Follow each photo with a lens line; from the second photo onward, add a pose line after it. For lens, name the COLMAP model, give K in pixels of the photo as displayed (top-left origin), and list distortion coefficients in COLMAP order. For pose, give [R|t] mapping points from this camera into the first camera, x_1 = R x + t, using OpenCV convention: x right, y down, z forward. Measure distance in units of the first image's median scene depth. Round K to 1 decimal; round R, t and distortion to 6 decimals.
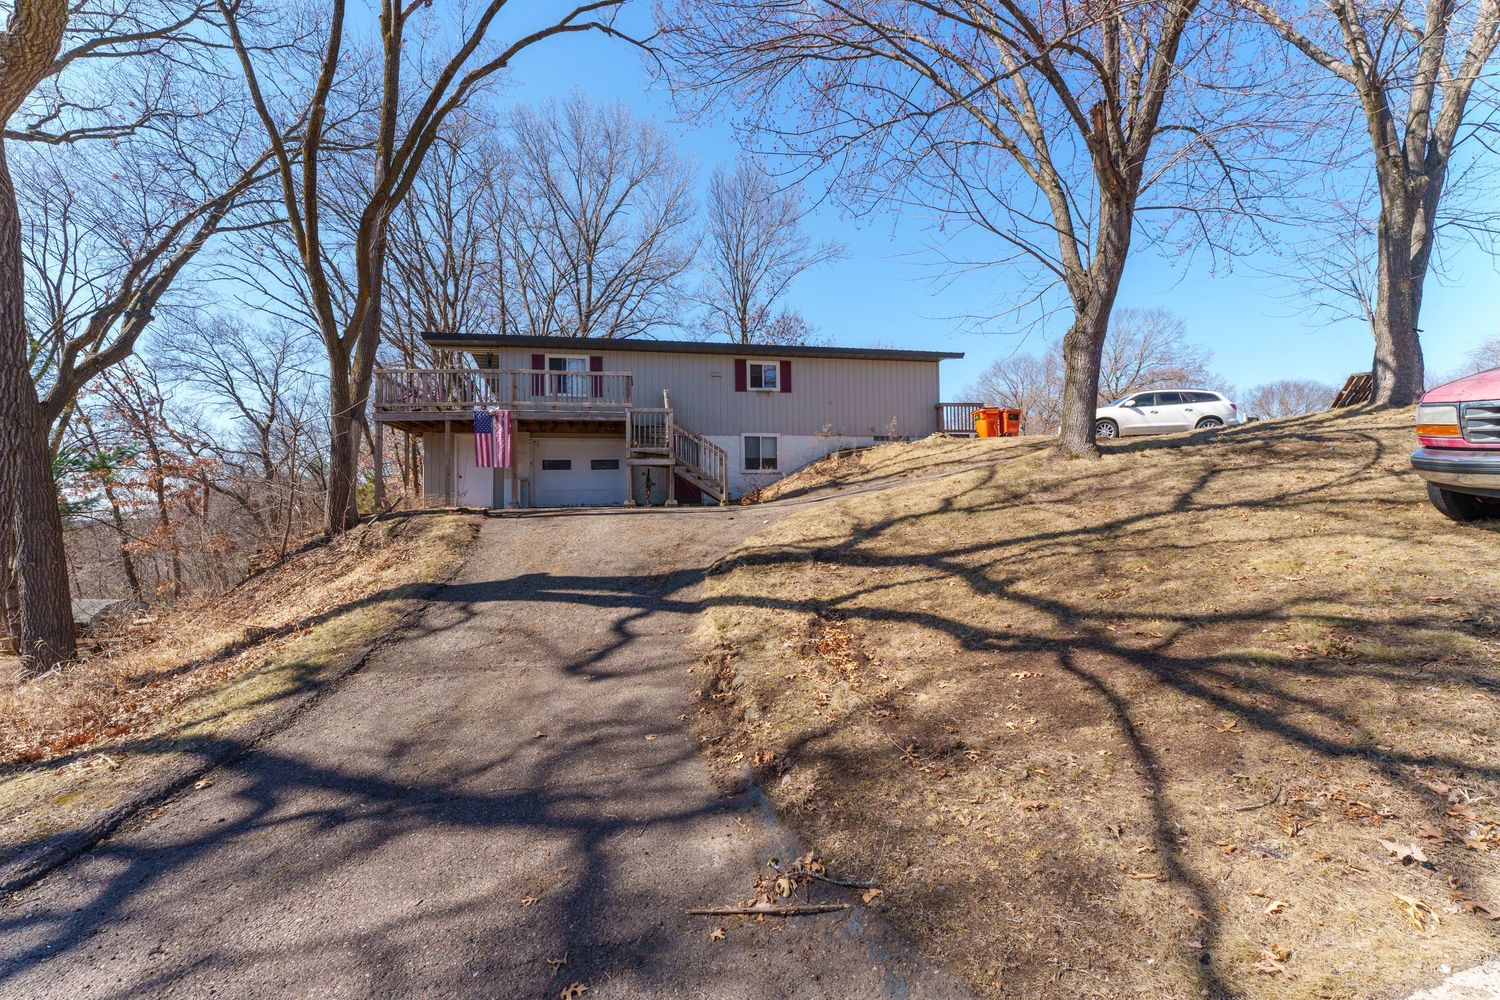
lens RADIAL K [[599.4, 0, 745.1], [0, 599.4, 501.2], [0, 0, 1]] dist [0.000270, -0.000060]
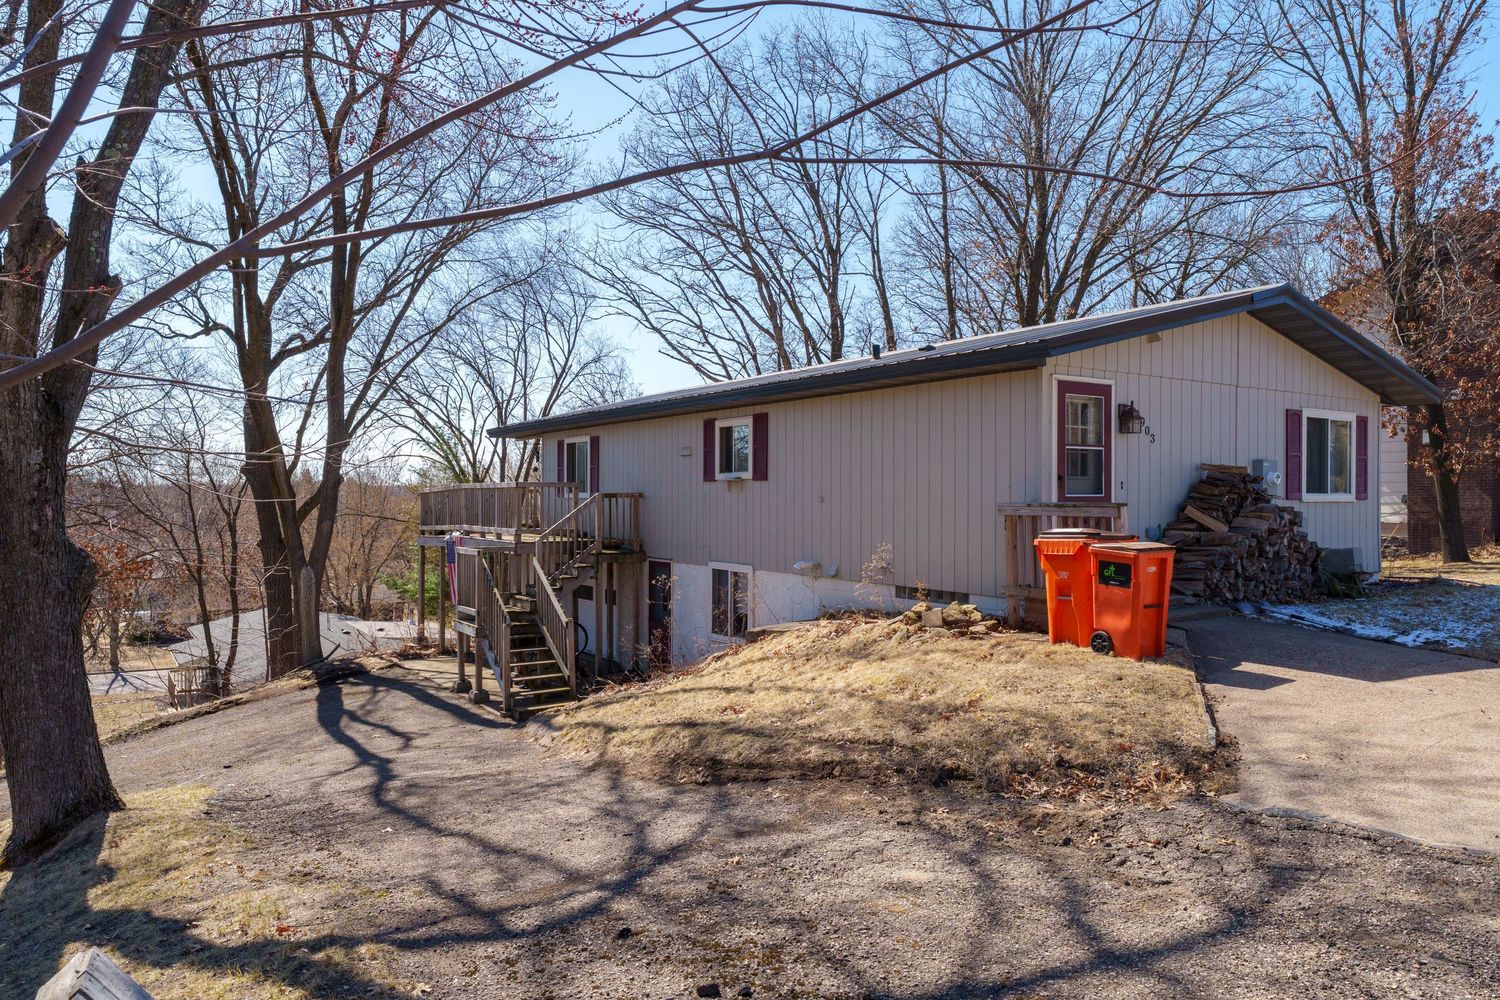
lens RADIAL K [[1000.9, 0, 750.0], [0, 1000.9, 504.8], [0, 0, 1]] dist [0.000398, -0.000582]
pose [[0.387753, 0.020685, -0.921531, 0.815680], [-0.006129, 0.999784, 0.019862, -0.182398], [0.921743, -0.002054, 0.387796, 0.703516]]
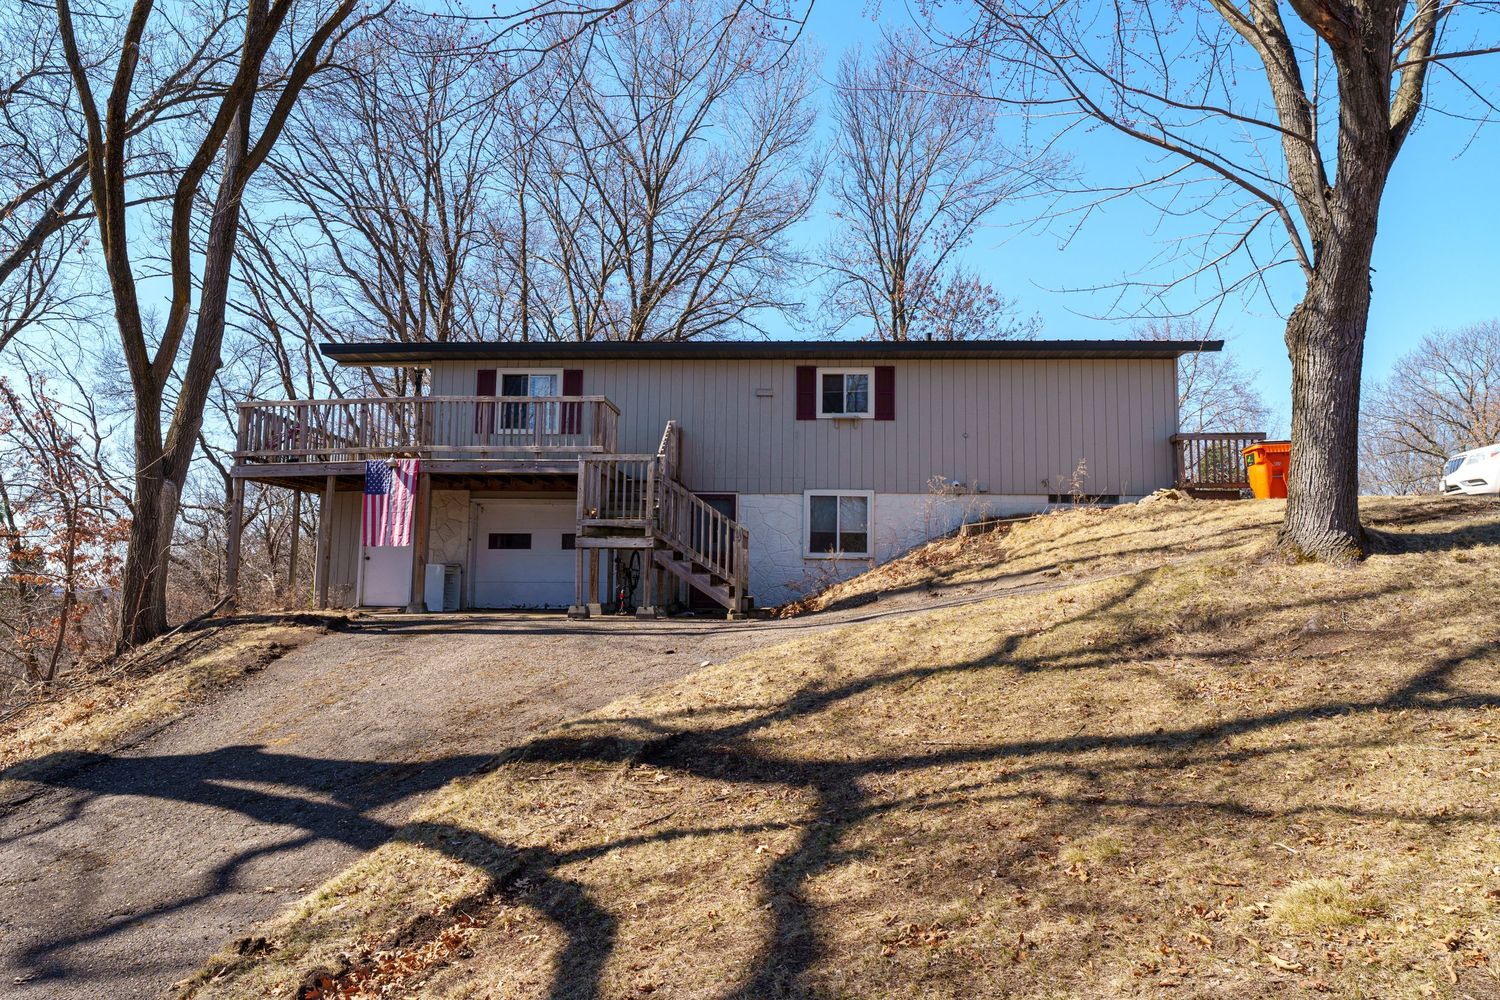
lens RADIAL K [[971.4, 0, 746.3], [0, 971.4, 507.0], [0, 0, 1]] dist [0.003597, -0.001435]
pose [[0.969526, 0.004138, -0.244955, 0.173227], [-0.022215, 0.997223, -0.071079, -0.028094], [0.243981, 0.074354, 0.966925, 0.064390]]
